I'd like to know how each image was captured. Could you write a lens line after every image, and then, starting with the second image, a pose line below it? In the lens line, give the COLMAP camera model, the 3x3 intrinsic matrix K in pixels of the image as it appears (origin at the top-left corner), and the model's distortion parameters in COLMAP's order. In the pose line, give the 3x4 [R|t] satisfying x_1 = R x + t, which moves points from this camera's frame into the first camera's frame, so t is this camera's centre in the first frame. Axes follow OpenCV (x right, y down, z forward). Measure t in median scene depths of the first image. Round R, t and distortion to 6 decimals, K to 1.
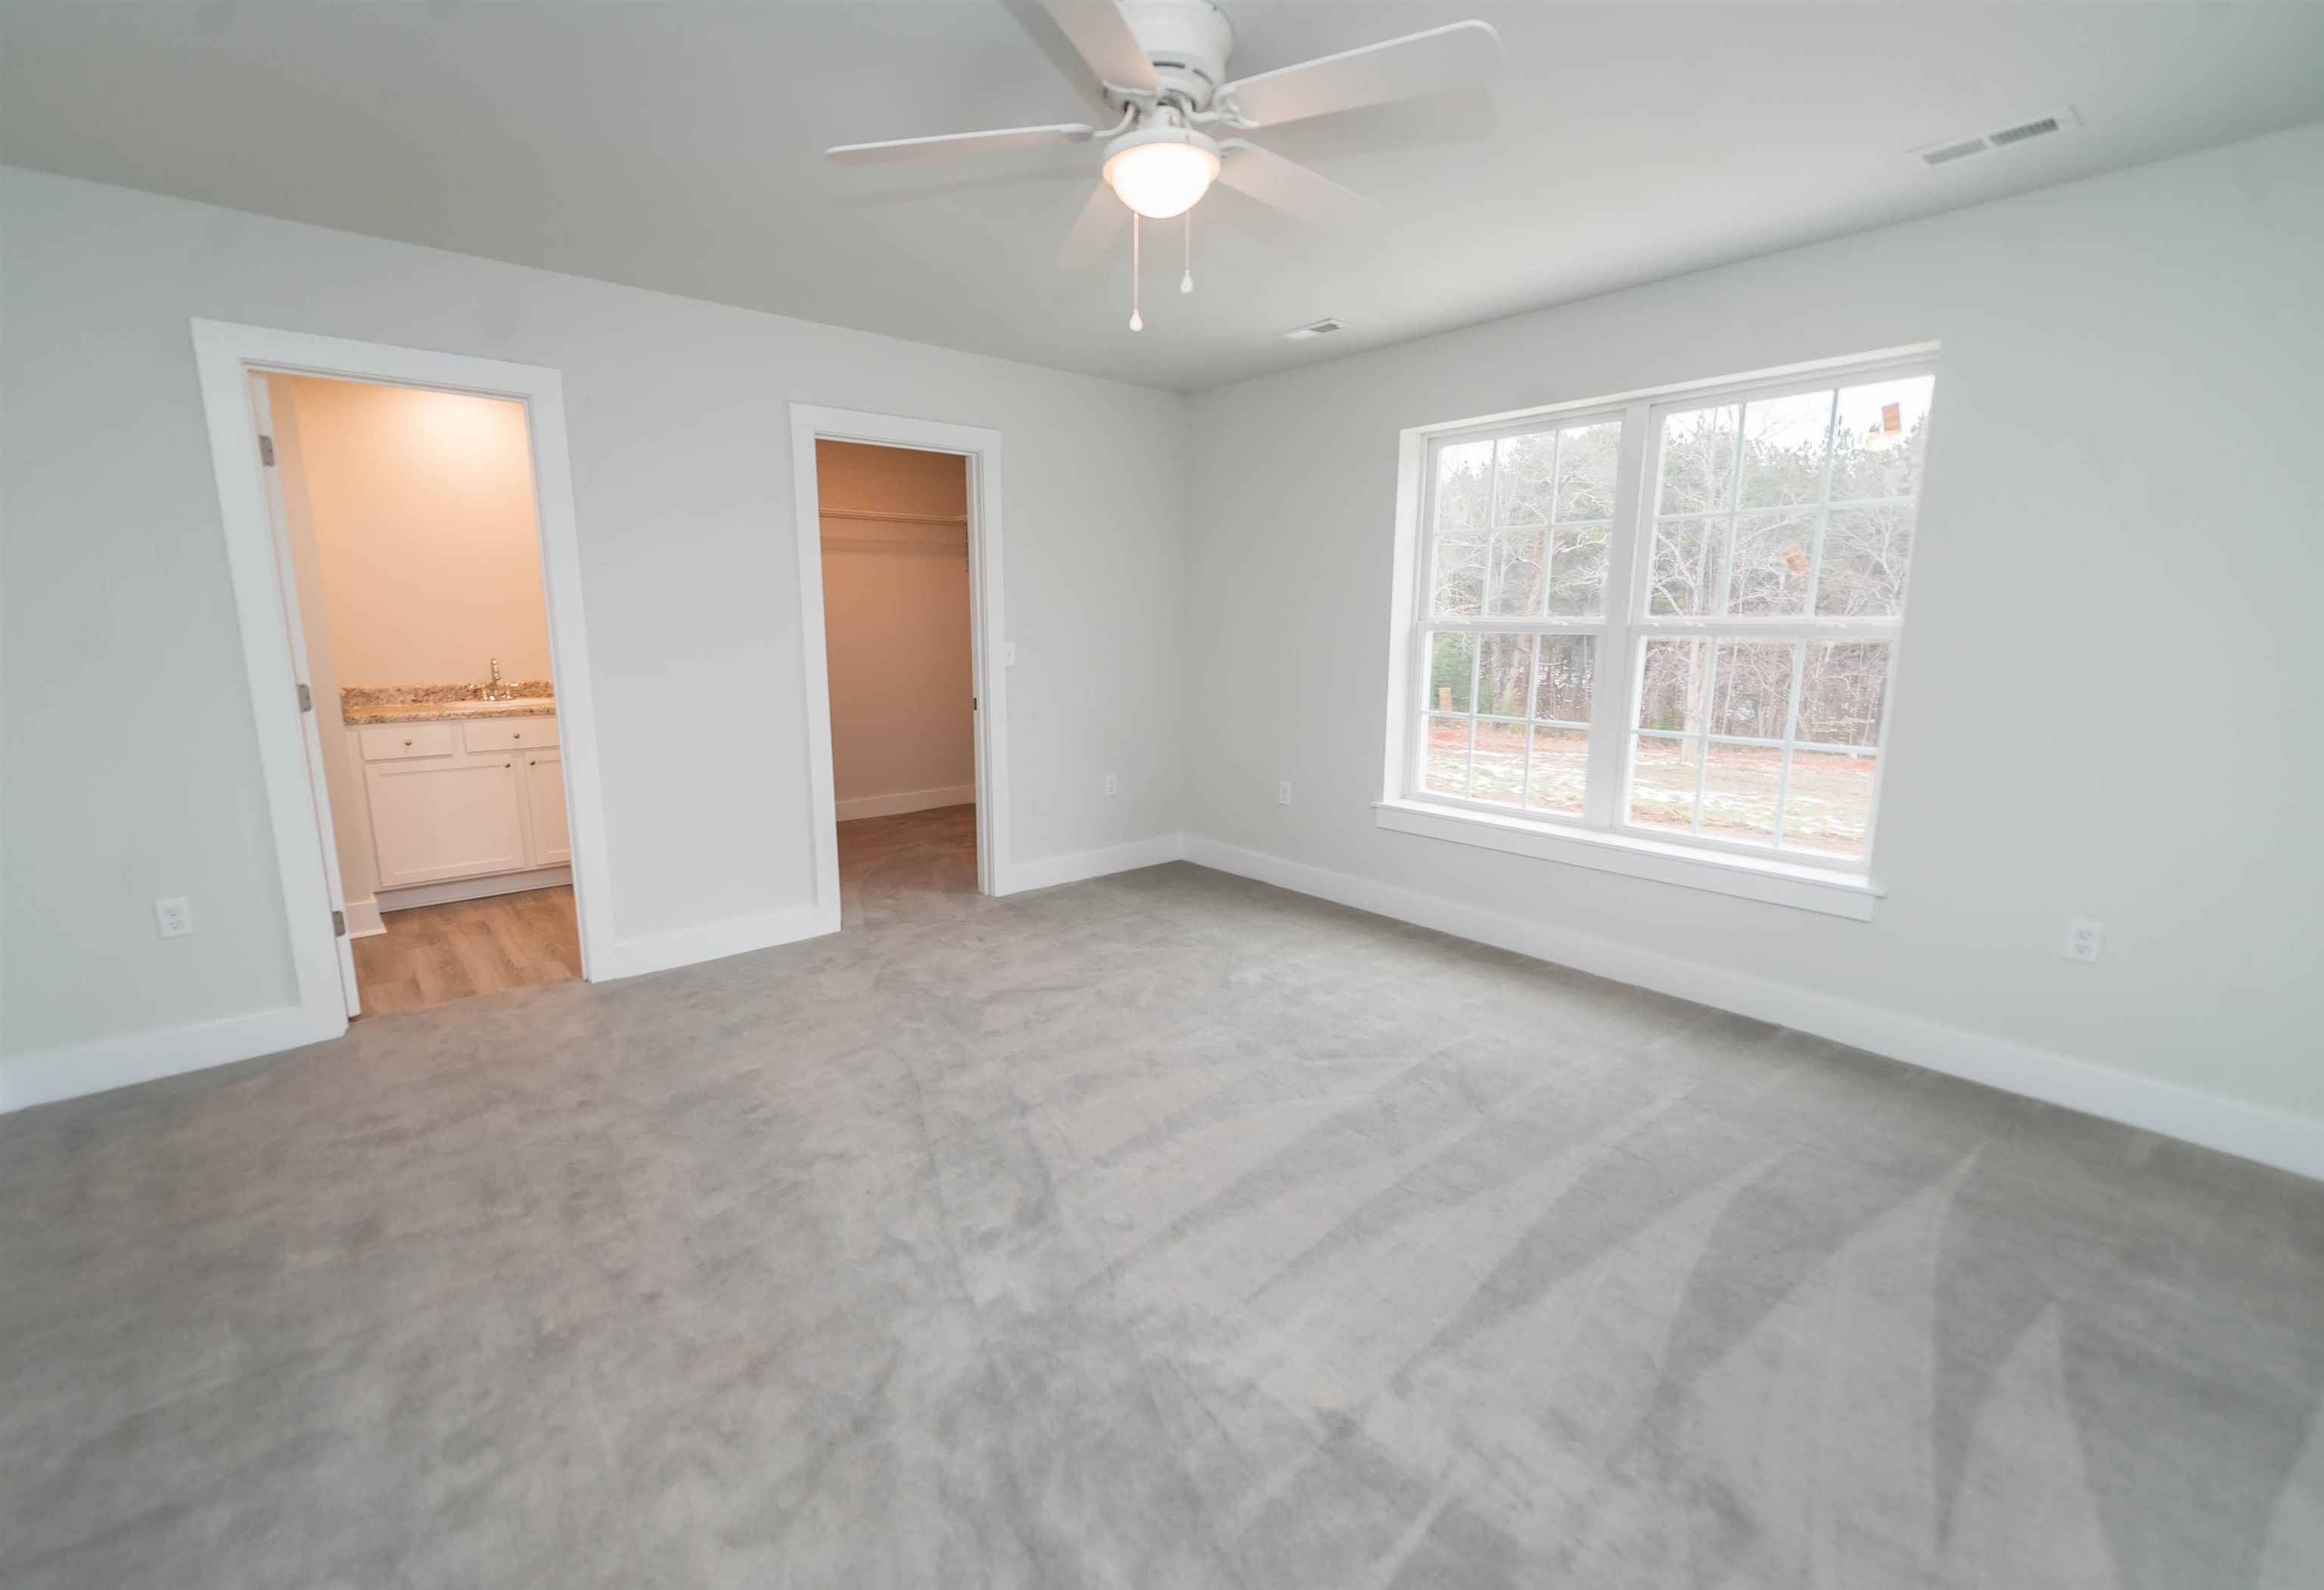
lens RADIAL K [[992.3, 0, 1162.0], [0, 992.3, 795.0], [0, 0, 1]] dist [-0.000645, -0.000471]
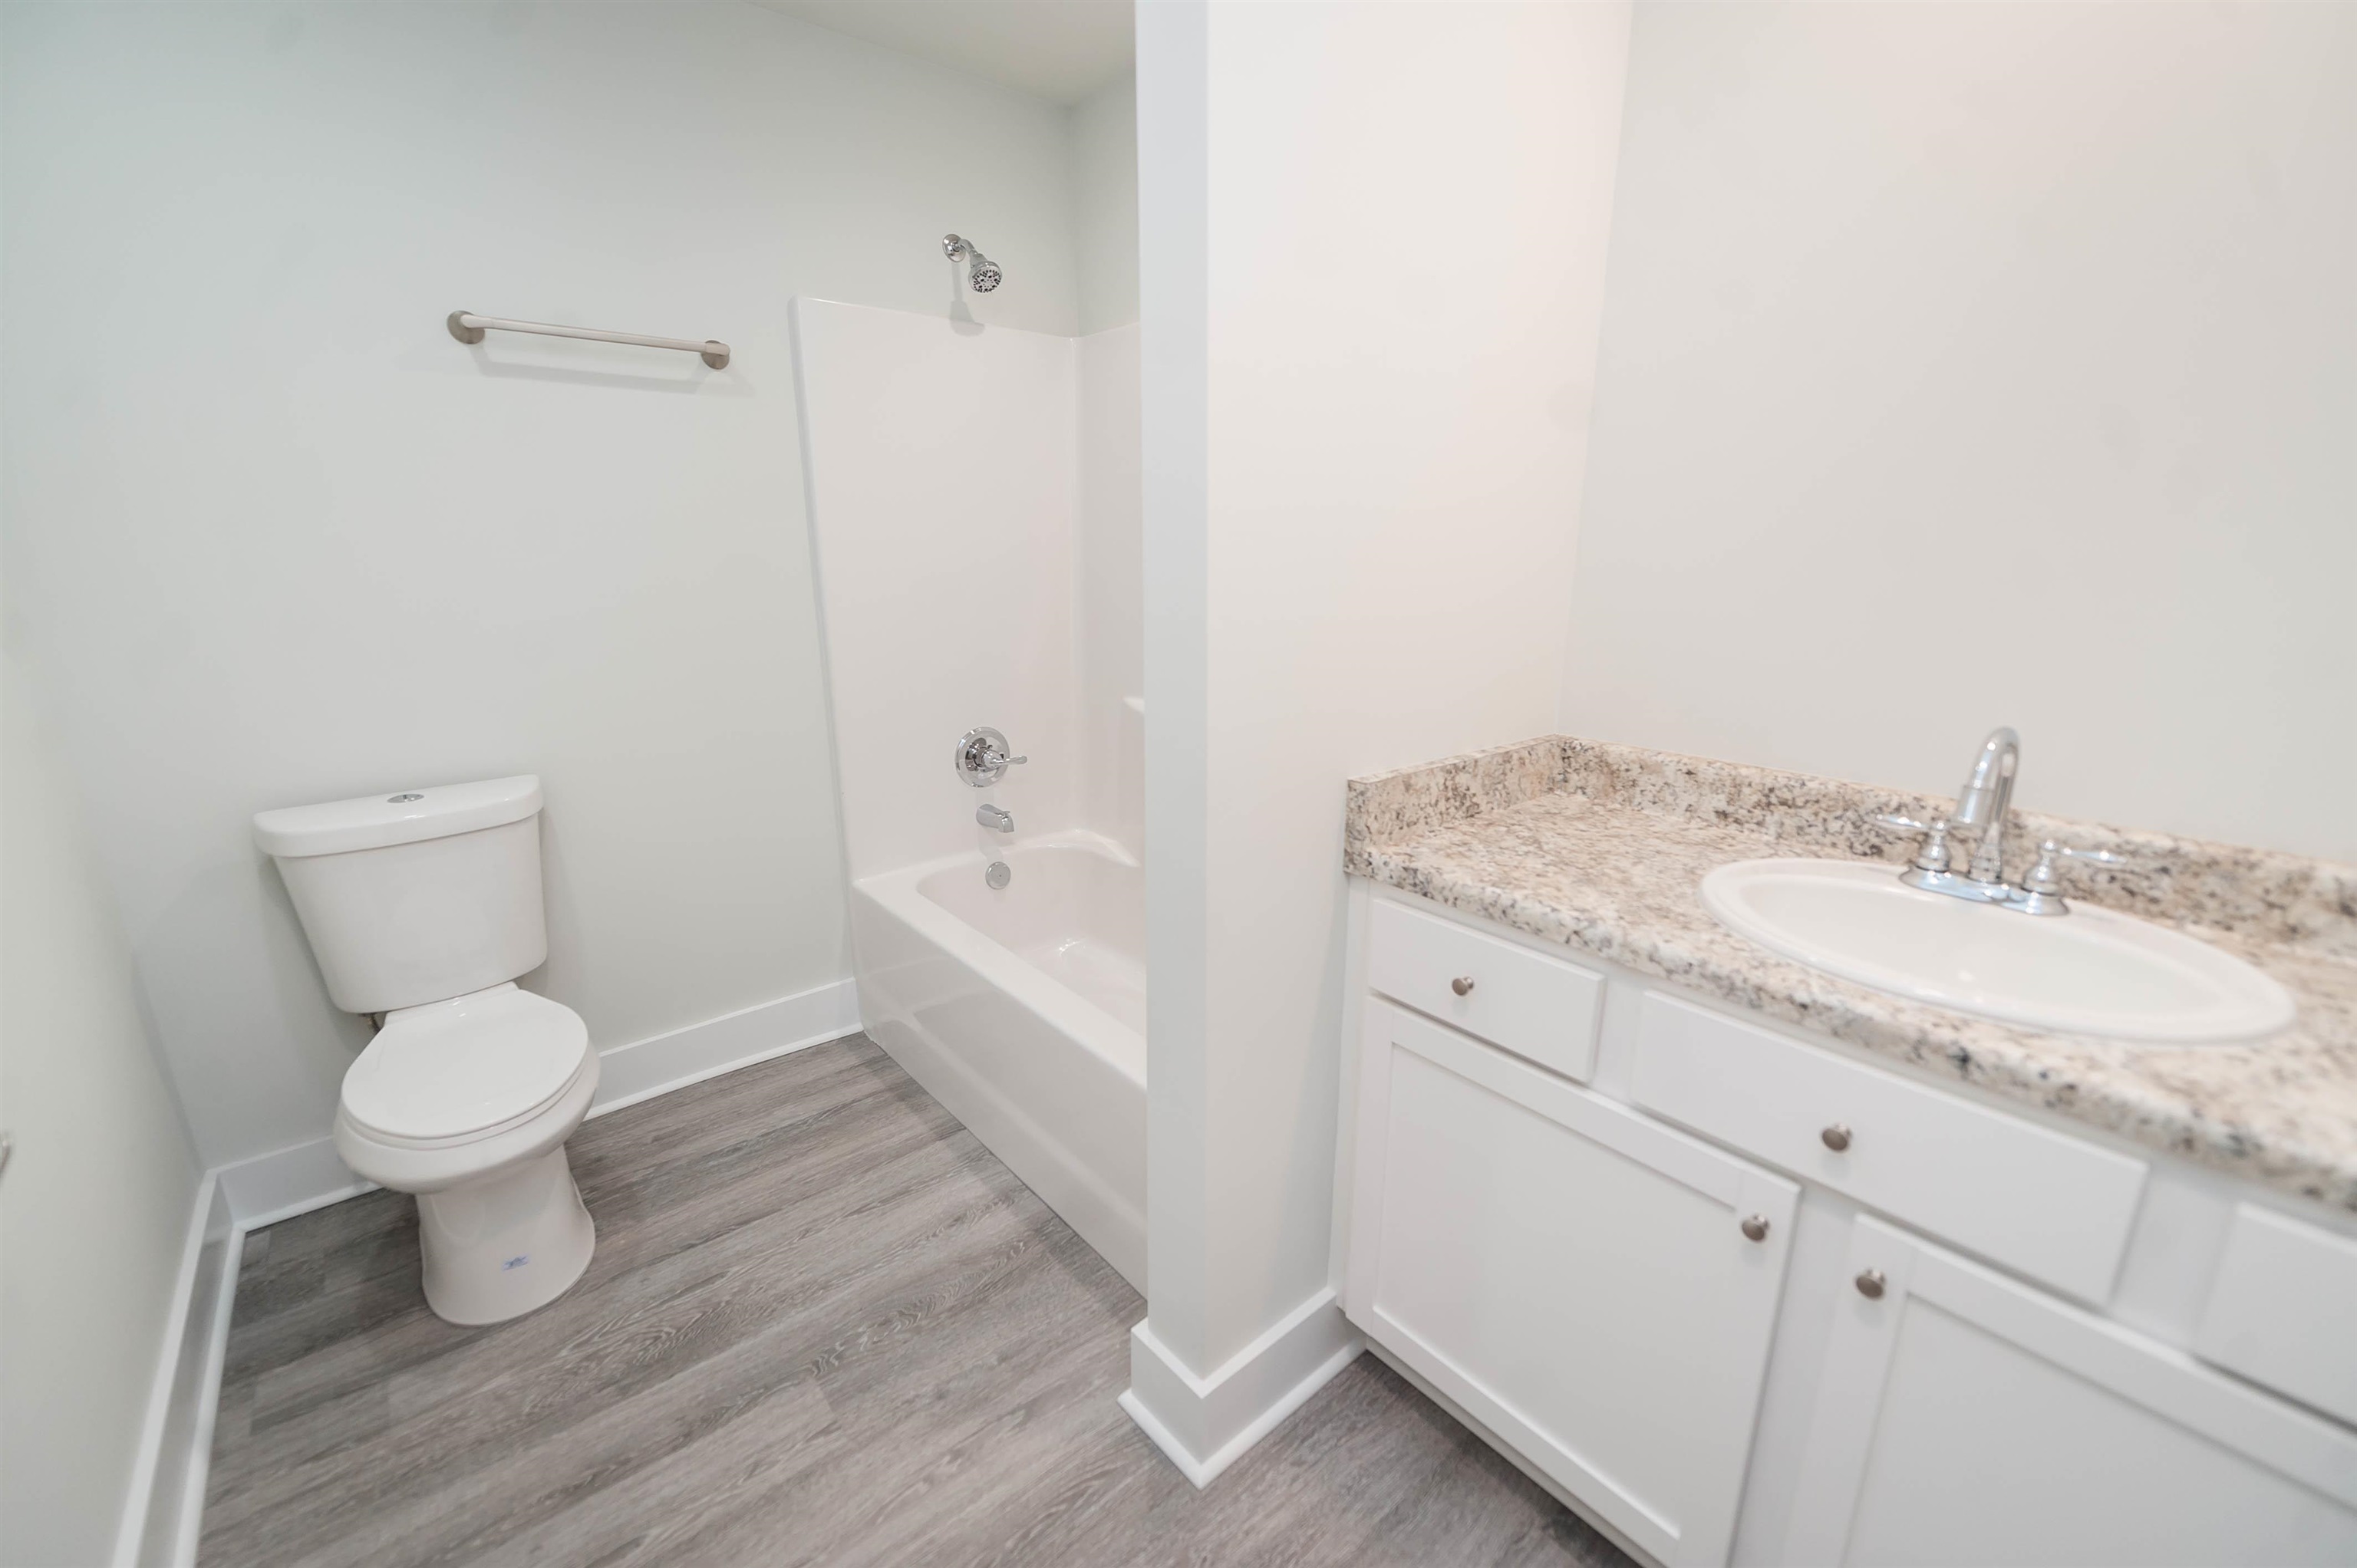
lens RADIAL K [[951.4, 0, 1178.5], [0, 951.4, 784.0], [0, 0, 1]] dist [0.000055, 0.000031]
pose [[-0.036168, 0.250455, -0.967452, -0.473831], [-0.178515, 0.950896, 0.252843, -0.153803], [0.983272, 0.181849, 0.010318, 0.851207]]
